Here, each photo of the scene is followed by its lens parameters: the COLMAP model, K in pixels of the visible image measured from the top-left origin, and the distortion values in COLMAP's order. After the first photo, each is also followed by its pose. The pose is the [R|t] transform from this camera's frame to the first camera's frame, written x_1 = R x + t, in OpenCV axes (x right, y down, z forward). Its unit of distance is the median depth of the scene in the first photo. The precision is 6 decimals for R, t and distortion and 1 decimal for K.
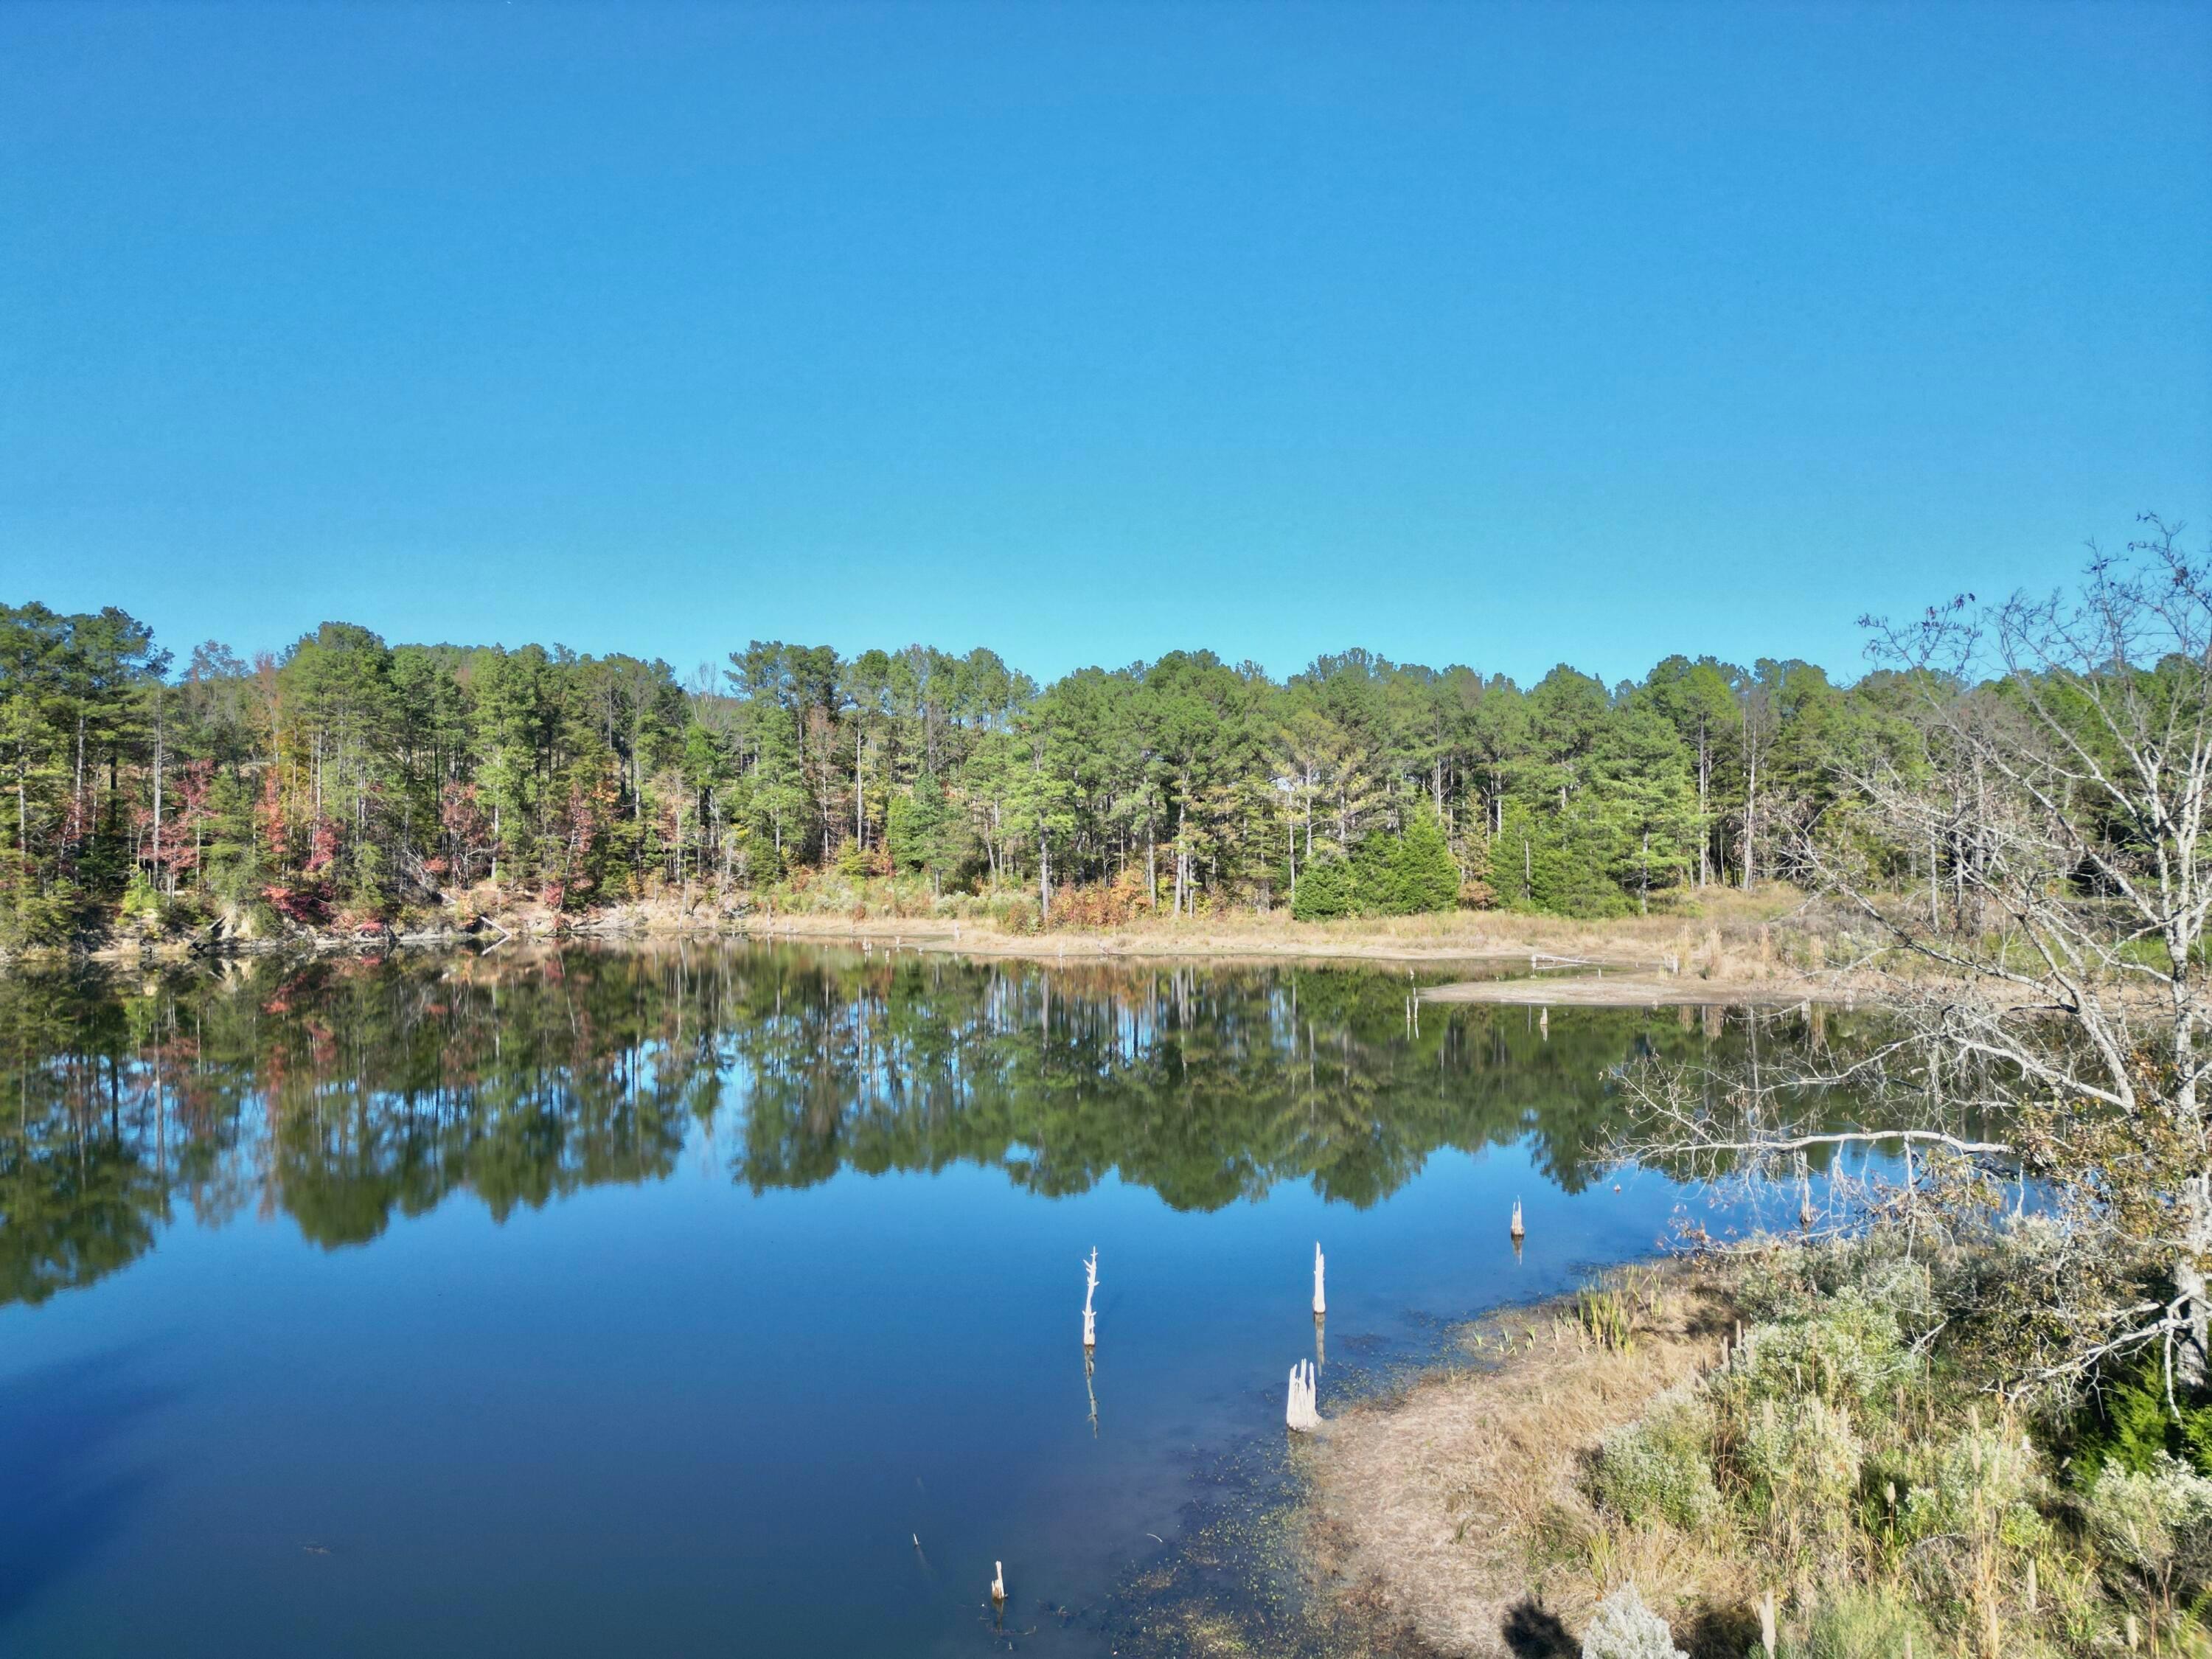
lens RADIAL K [[1541.8, 0, 1094.4], [0, 1541.8, 833.6], [0, 0, 1]] dist [0.076566, -0.070413]
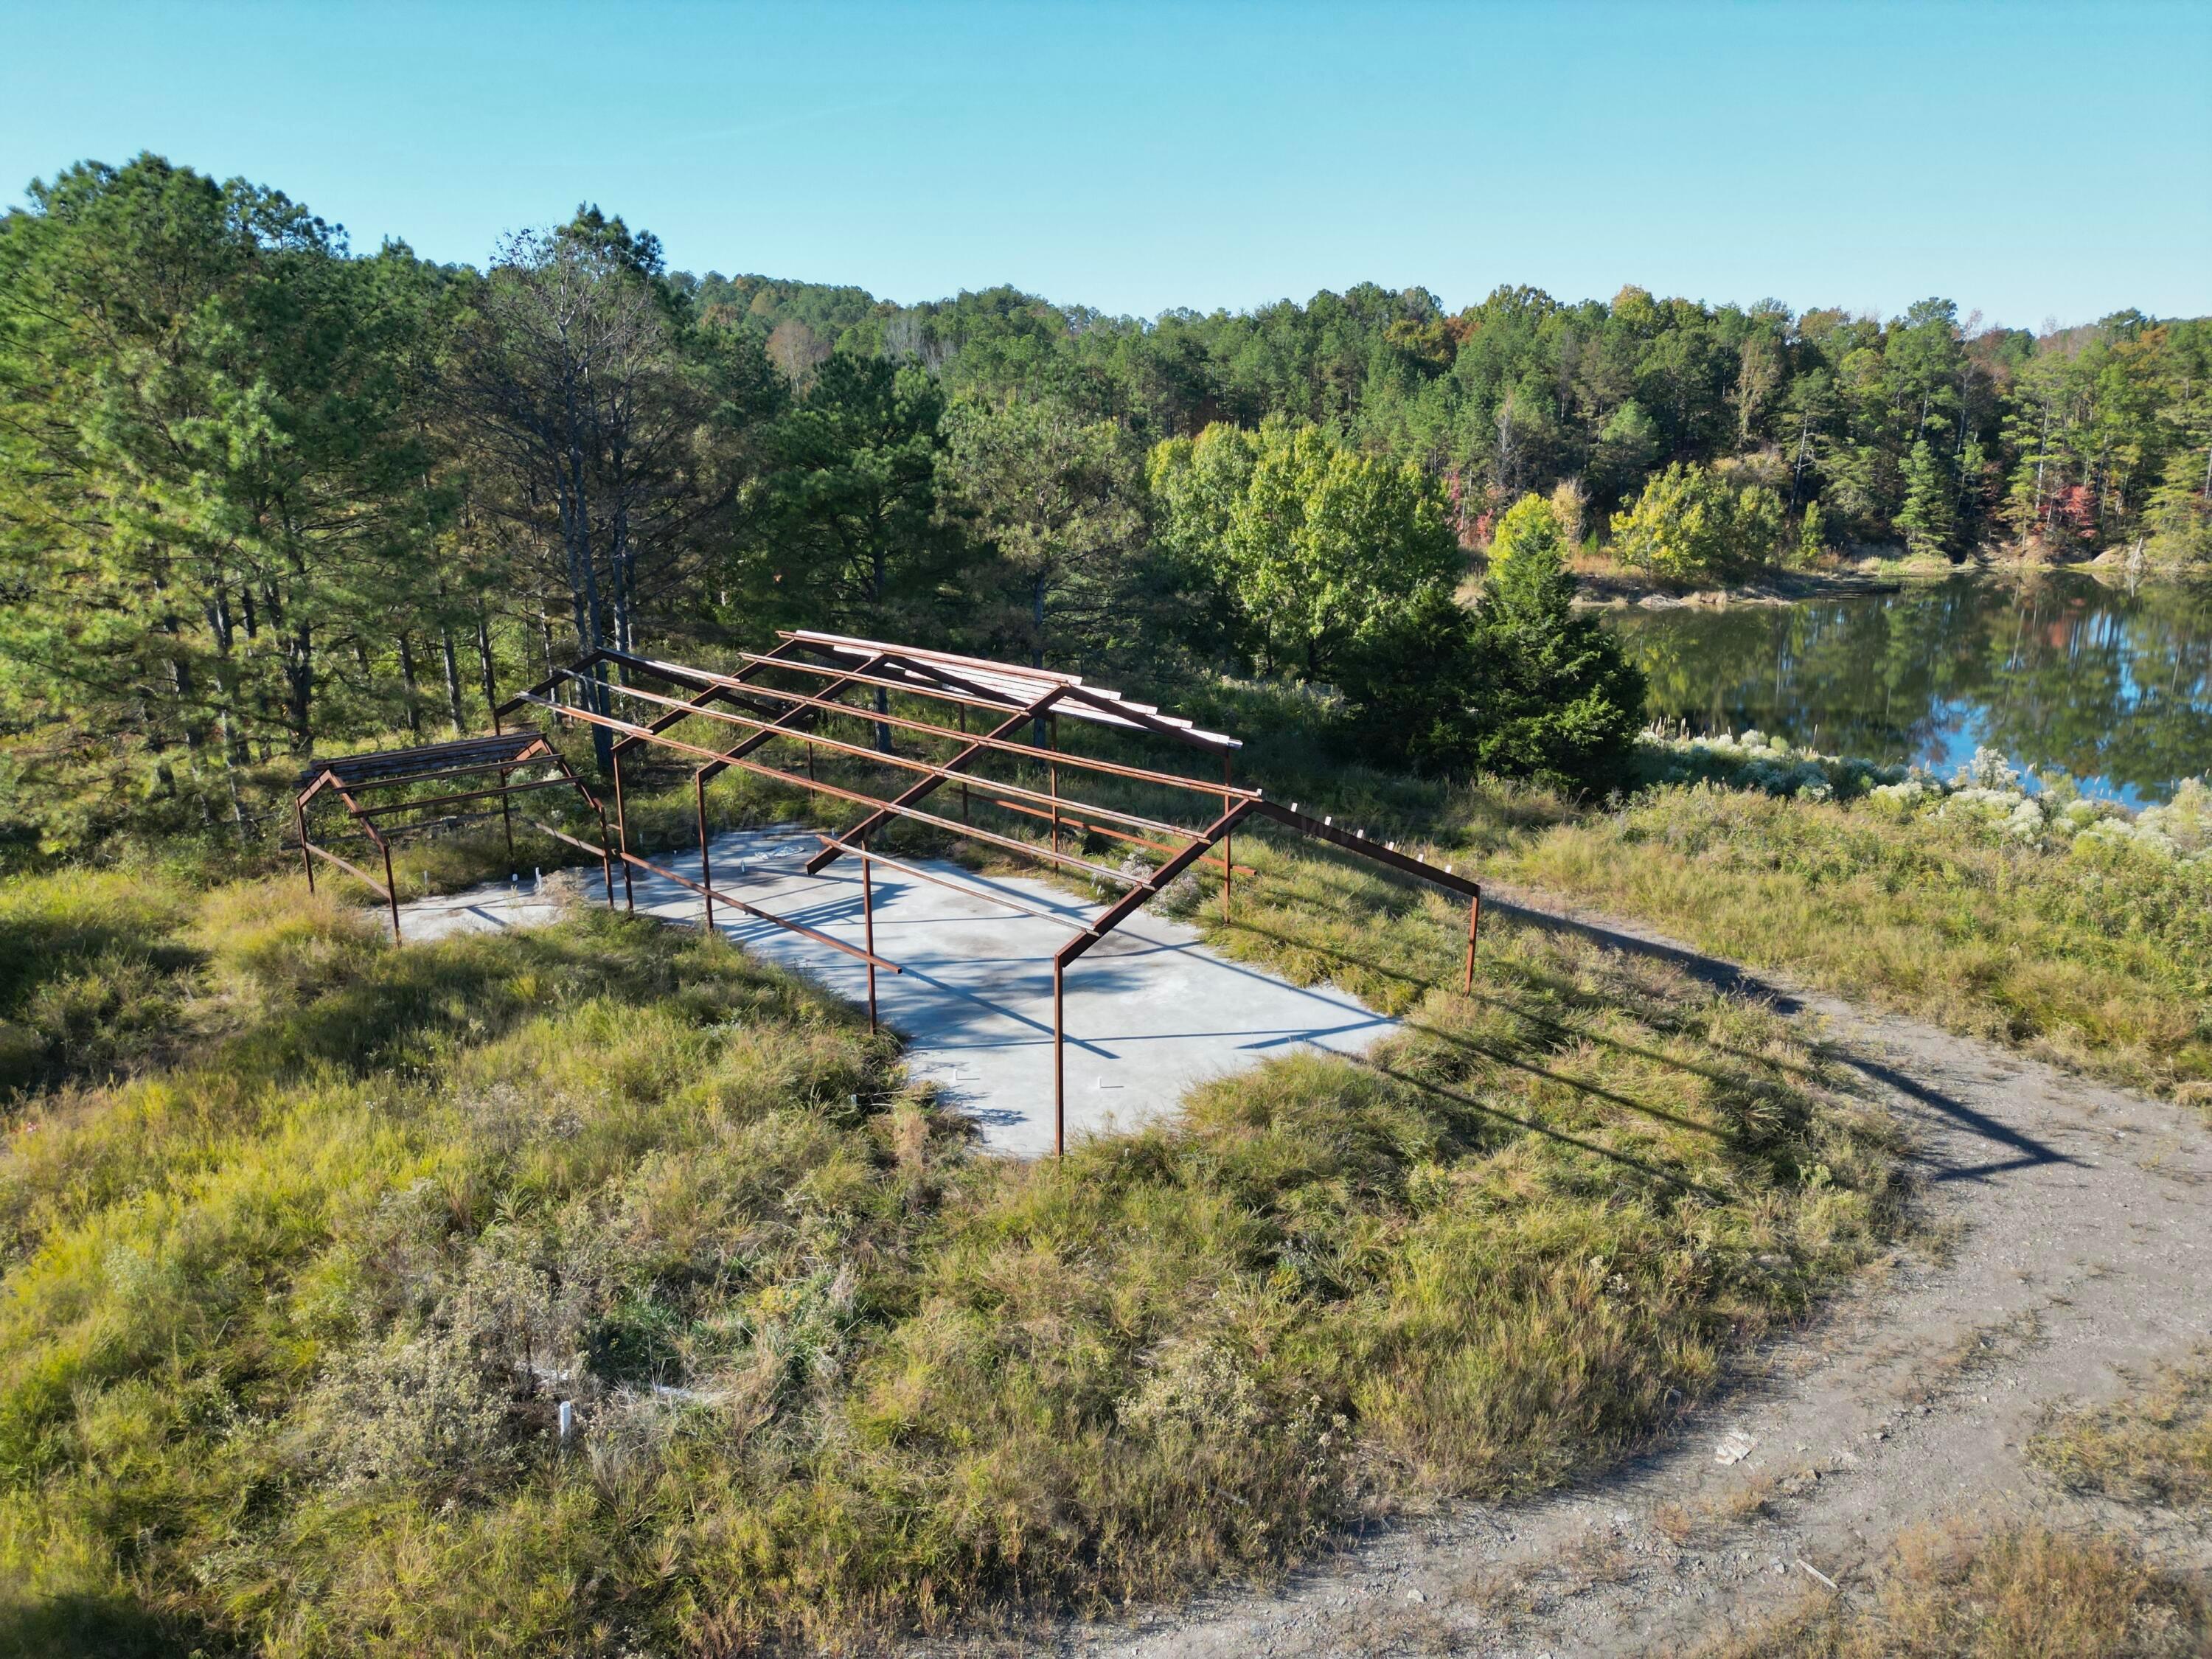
lens RADIAL K [[1541.8, 0, 1112.8], [0, 1541.8, 825.6], [0, 0, 1]] dist [0.076566, -0.070413]
pose [[0.266849, 0.243052, -0.932586, 0.407611], [0.001481, 0.967571, 0.252594, -0.053125], [0.963737, -0.068786, 0.257835, -0.304076]]
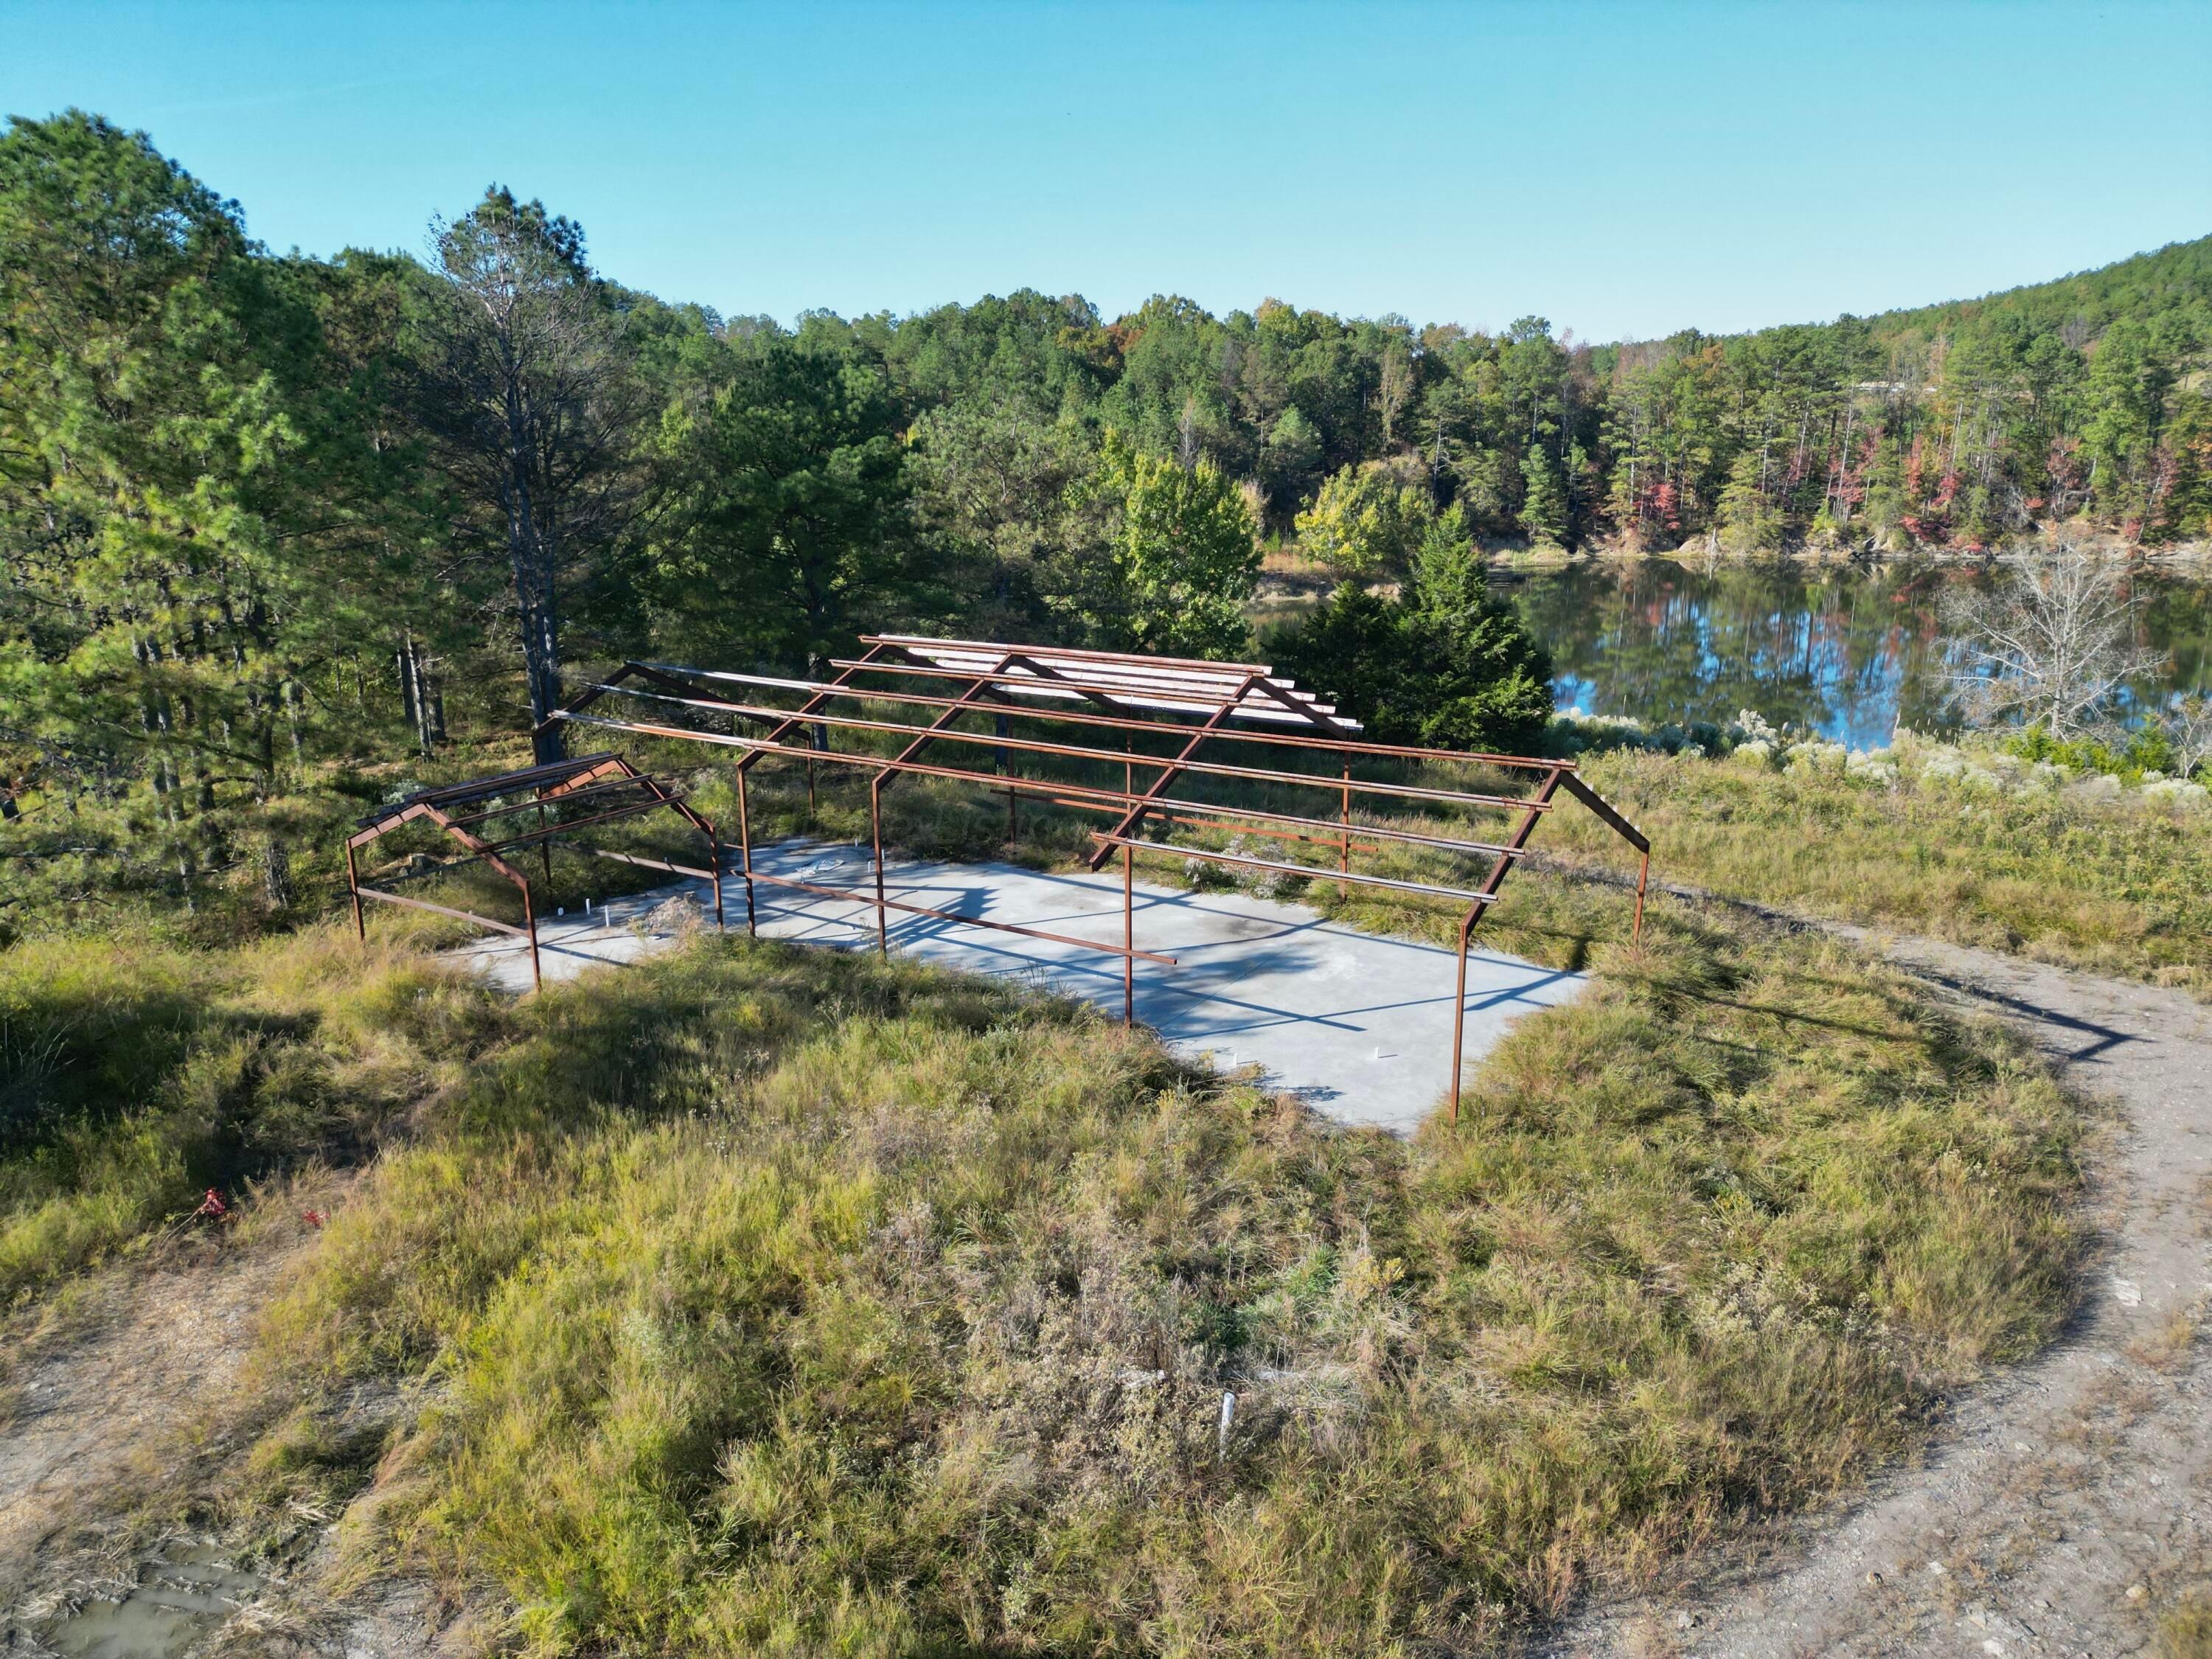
lens RADIAL K [[1541.8, 0, 1108.9], [0, 1541.8, 826.7], [0, 0, 1]] dist [0.076566, -0.070413]
pose [[0.499460, 0.216939, -0.838736, 0.379715], [0.001595, 0.967908, 0.251299, -0.052326], [0.866336, -0.126851, 0.483085, -0.382115]]
